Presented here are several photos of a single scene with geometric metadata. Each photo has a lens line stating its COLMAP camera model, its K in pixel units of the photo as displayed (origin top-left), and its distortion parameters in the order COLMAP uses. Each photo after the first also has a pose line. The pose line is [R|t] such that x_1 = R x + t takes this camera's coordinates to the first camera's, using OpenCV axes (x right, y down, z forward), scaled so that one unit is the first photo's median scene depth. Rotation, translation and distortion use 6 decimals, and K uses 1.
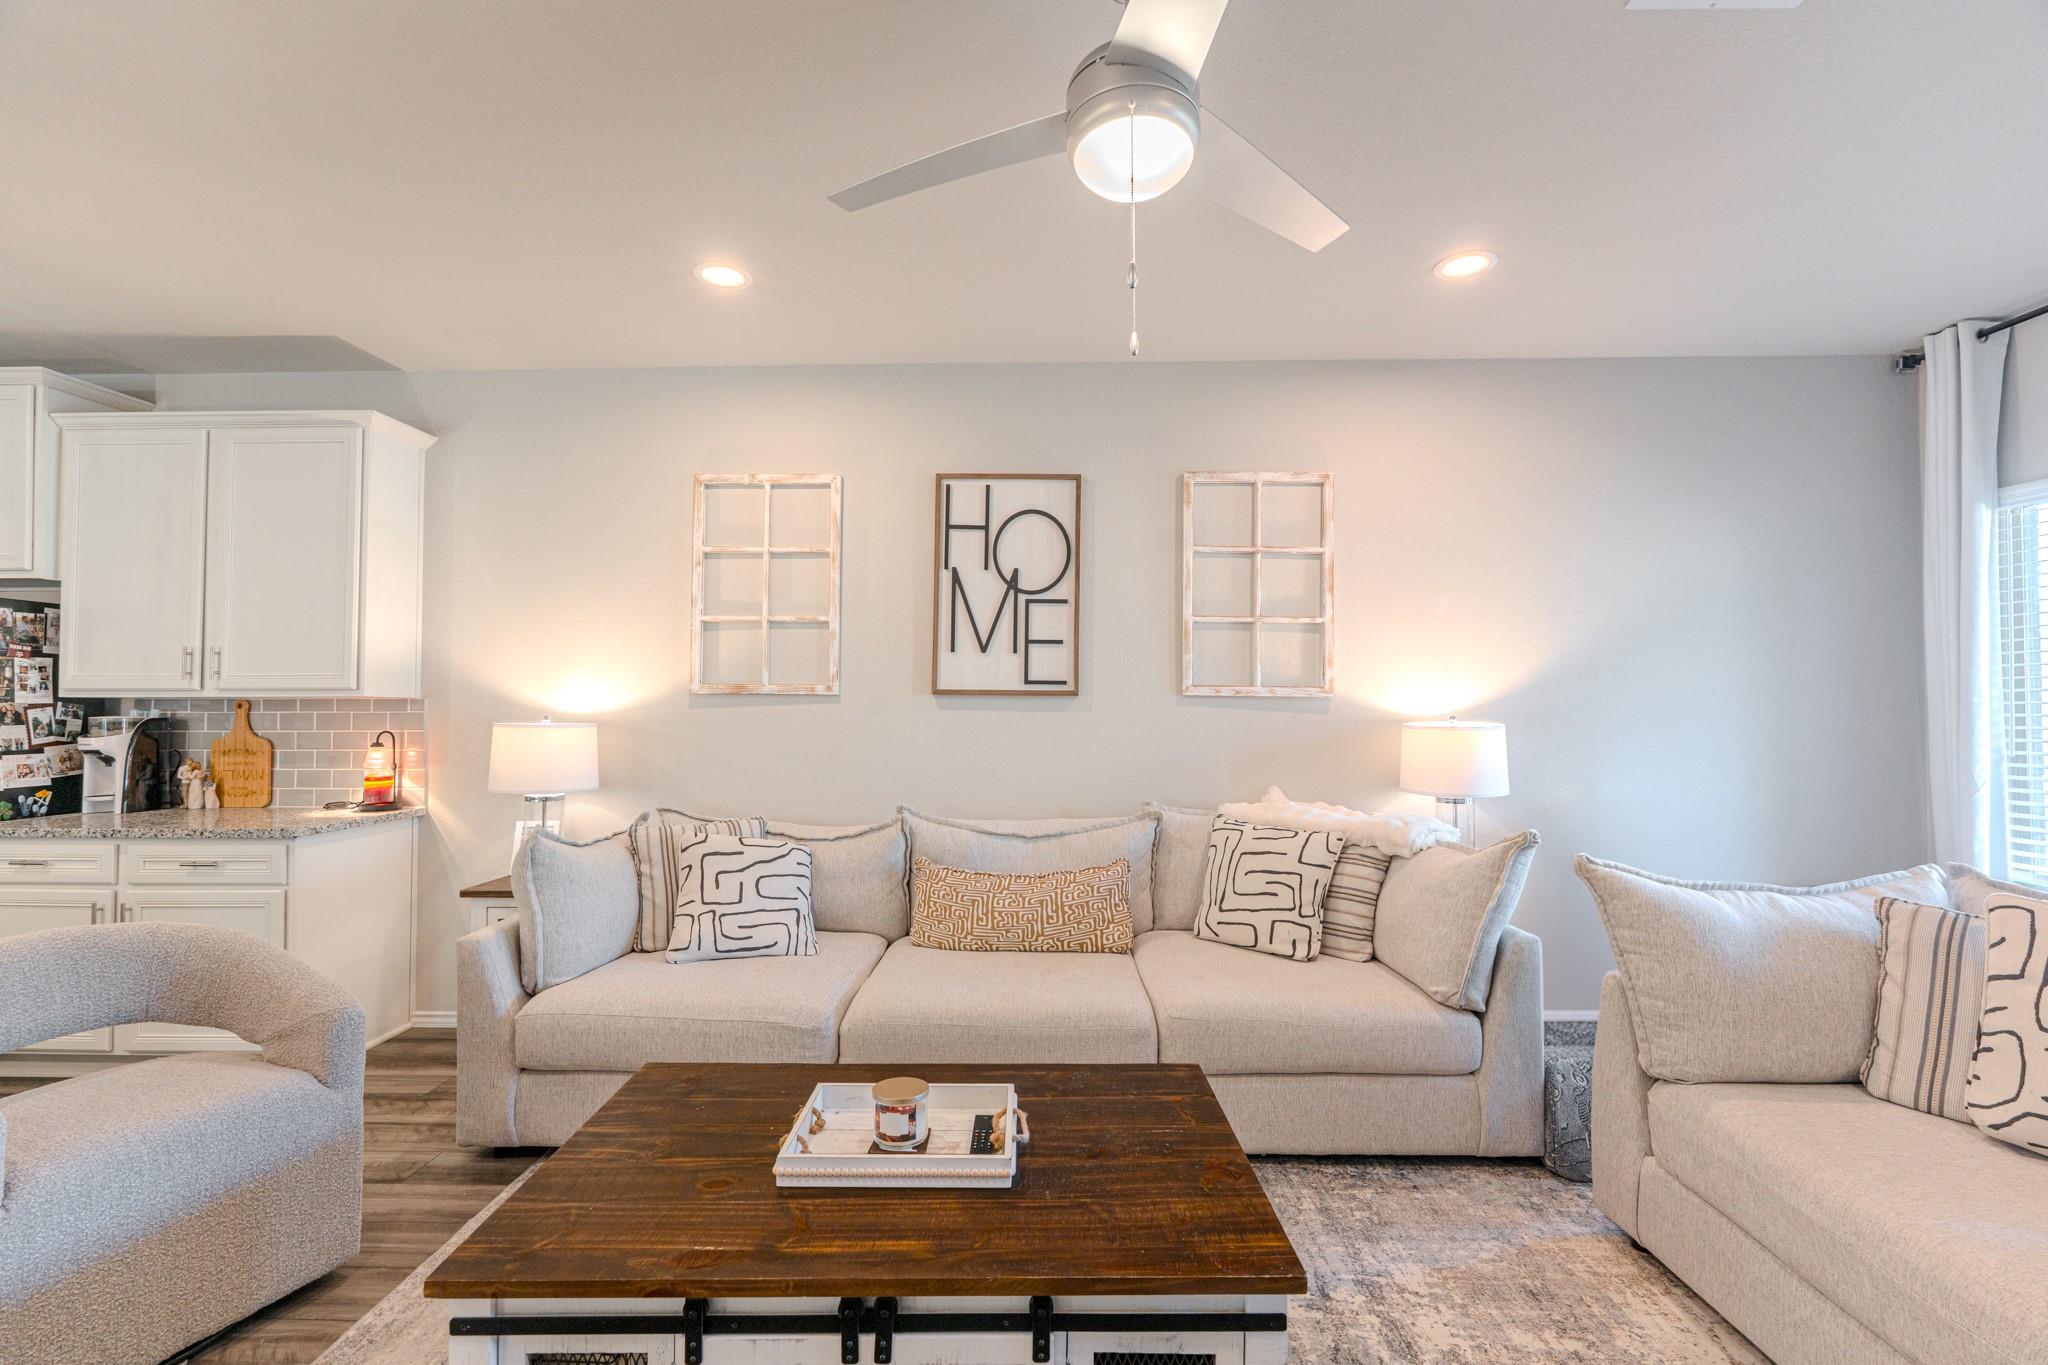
lens RADIAL K [[903.1, 0, 1027.5], [0, 903.1, 681.7], [0, 0, 1]] dist [-0.006417, 0.001348]
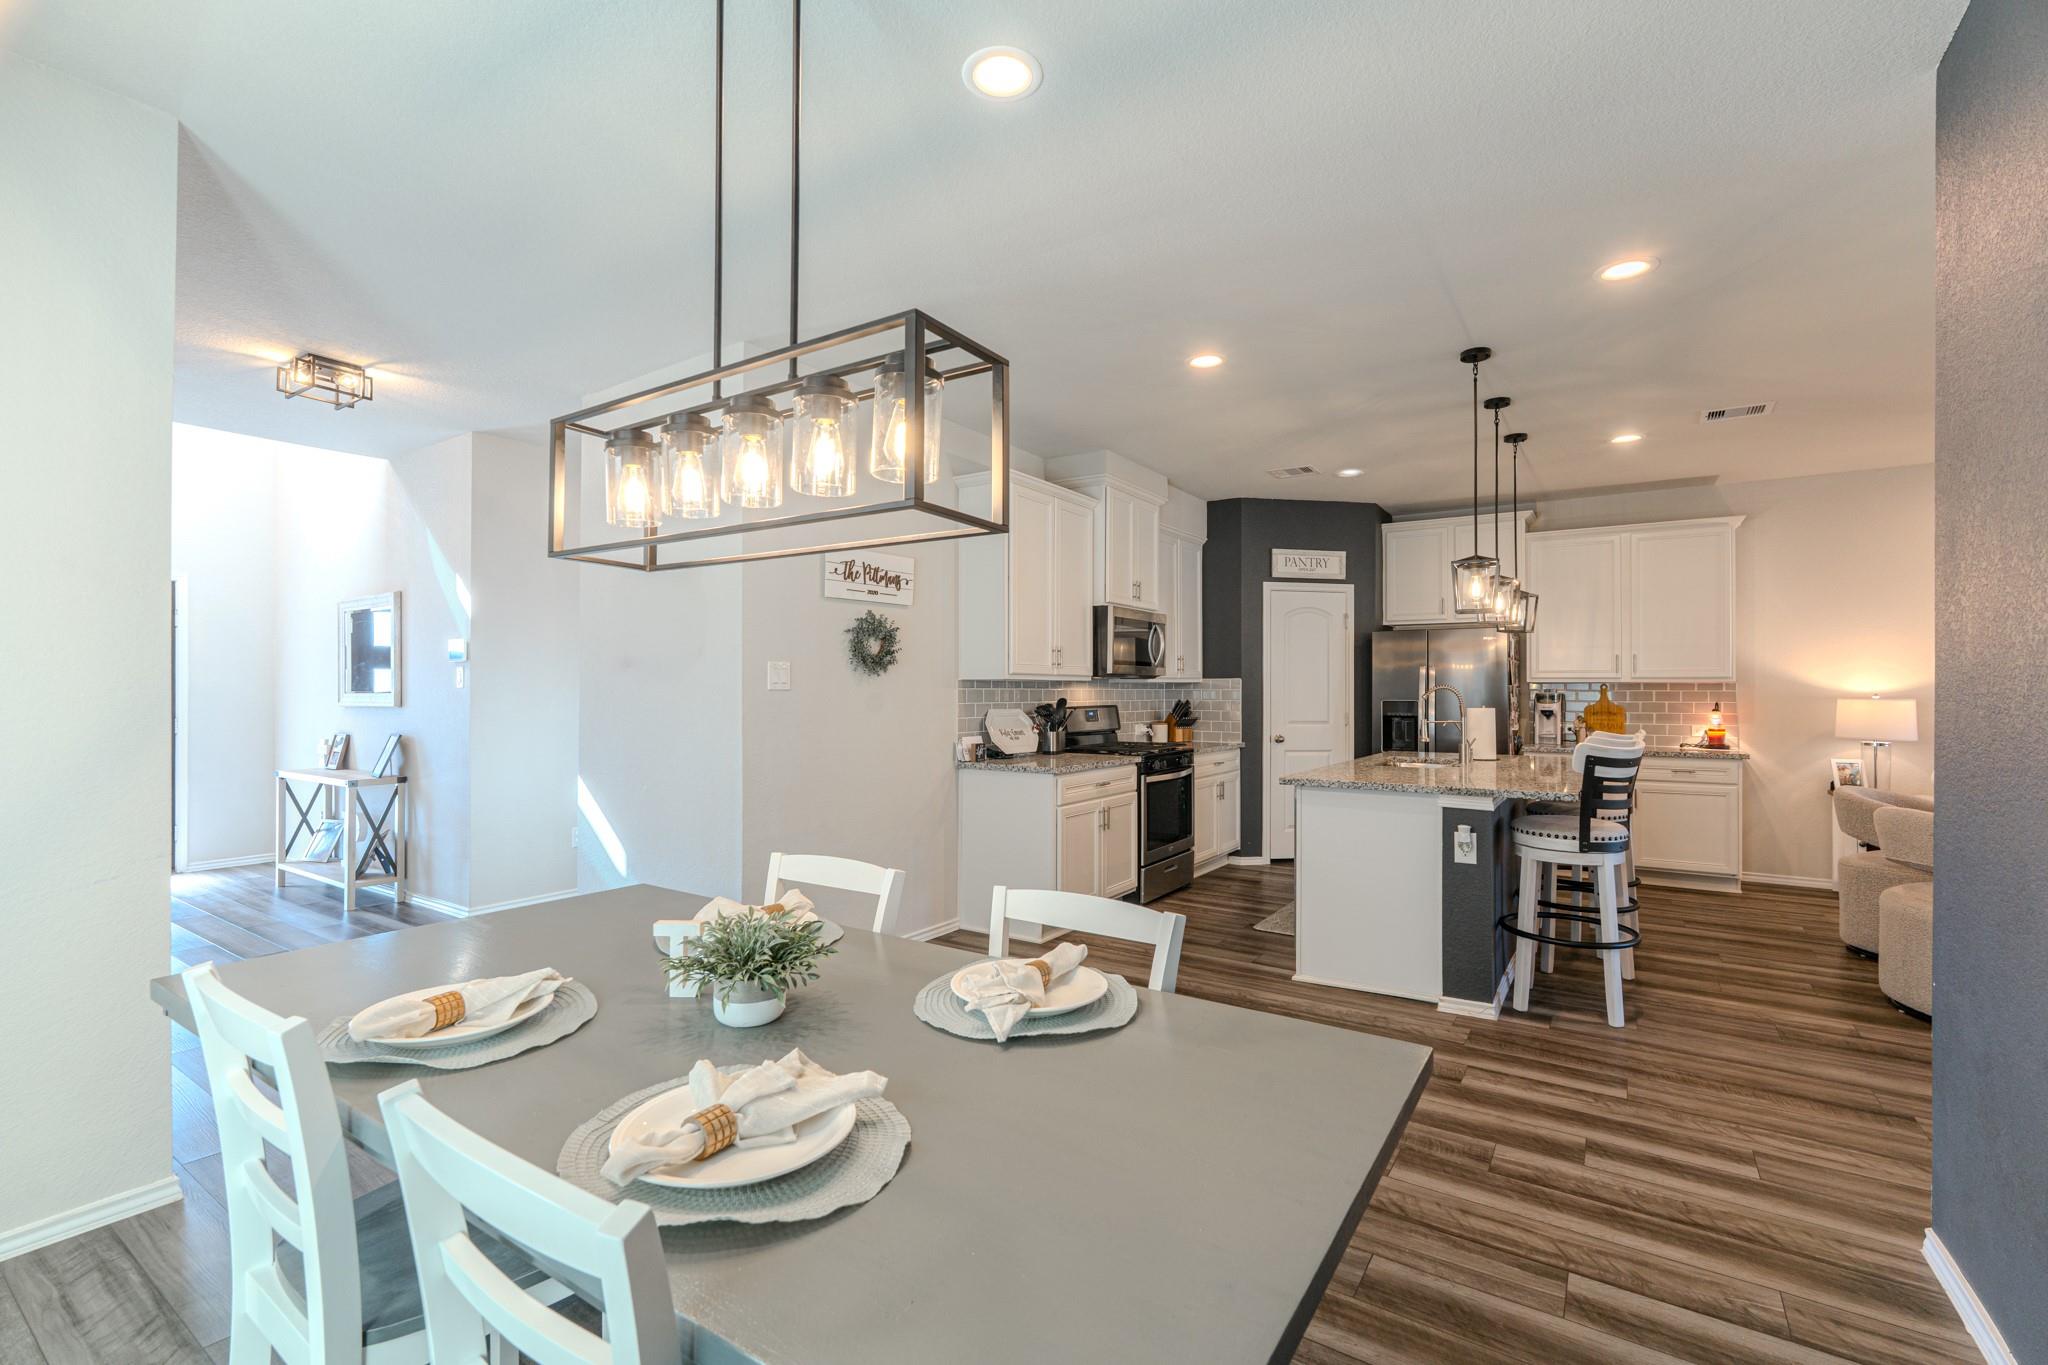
lens RADIAL K [[903.1, 0, 1018.0], [0, 903.1, 674.6], [0, 0, 1]] dist [-0.006417, 0.001348]
pose [[0.841393, -0.005127, -0.540399, -0.908783], [0.006826, 0.999976, 0.001140, -0.007818], [0.540381, -0.004648, 0.841408, -1.126134]]
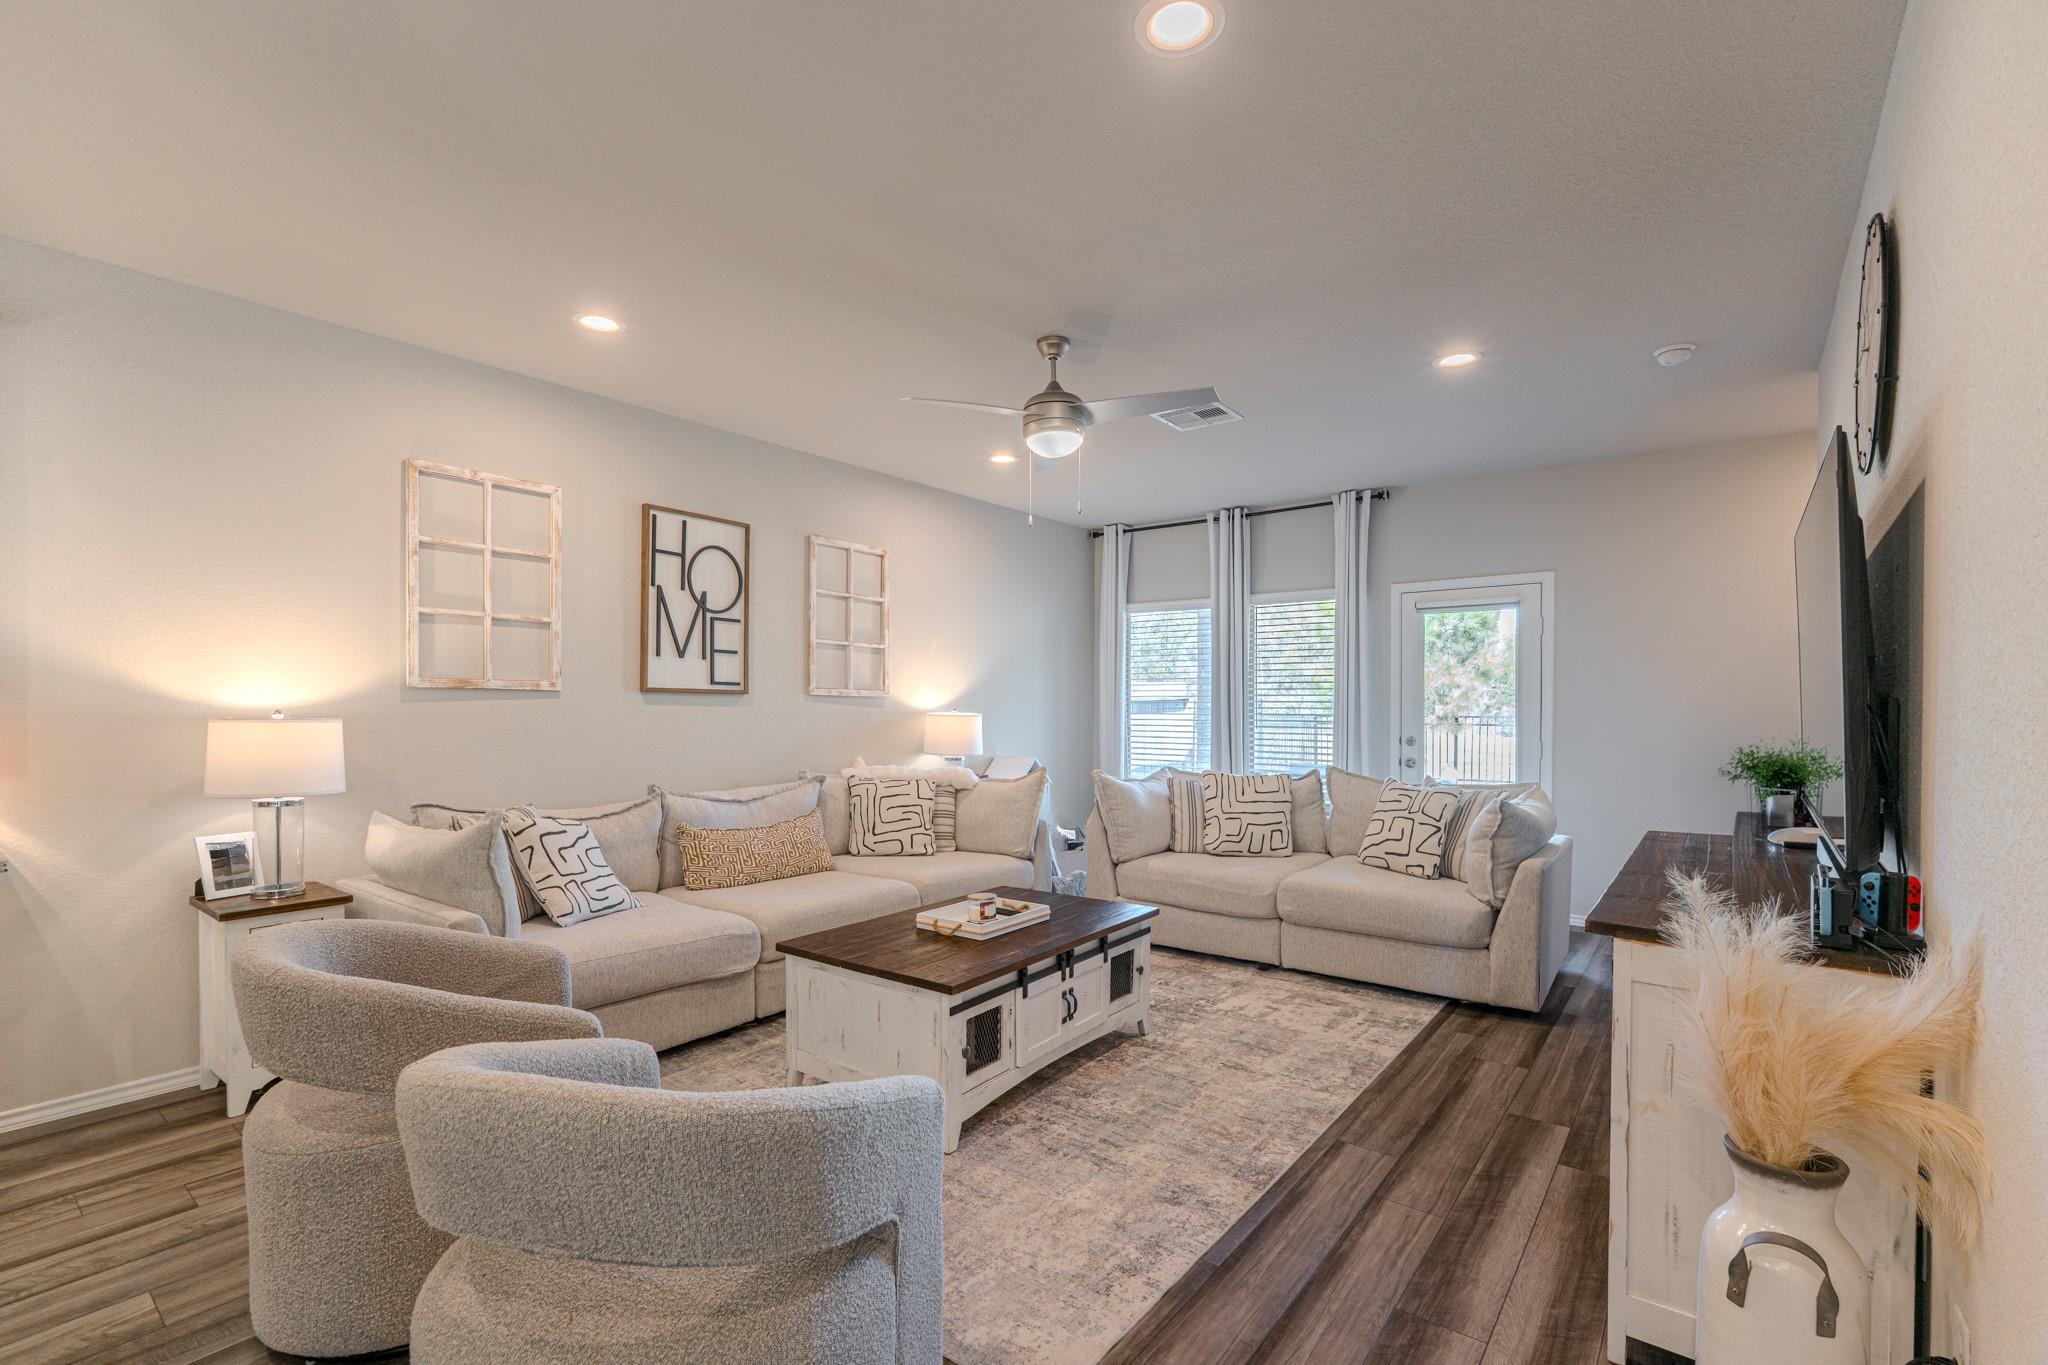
lens RADIAL K [[903.1, 0, 999.0], [0, 903.1, 725.1], [0, 0, 1]] dist [-0.006417, 0.001348]
pose [[0.610492, -0.015031, 0.791880, -0.759853], [-0.016105, 0.999378, 0.031386, 0.013144], [-0.791859, -0.031915, 0.609870, -0.087332]]
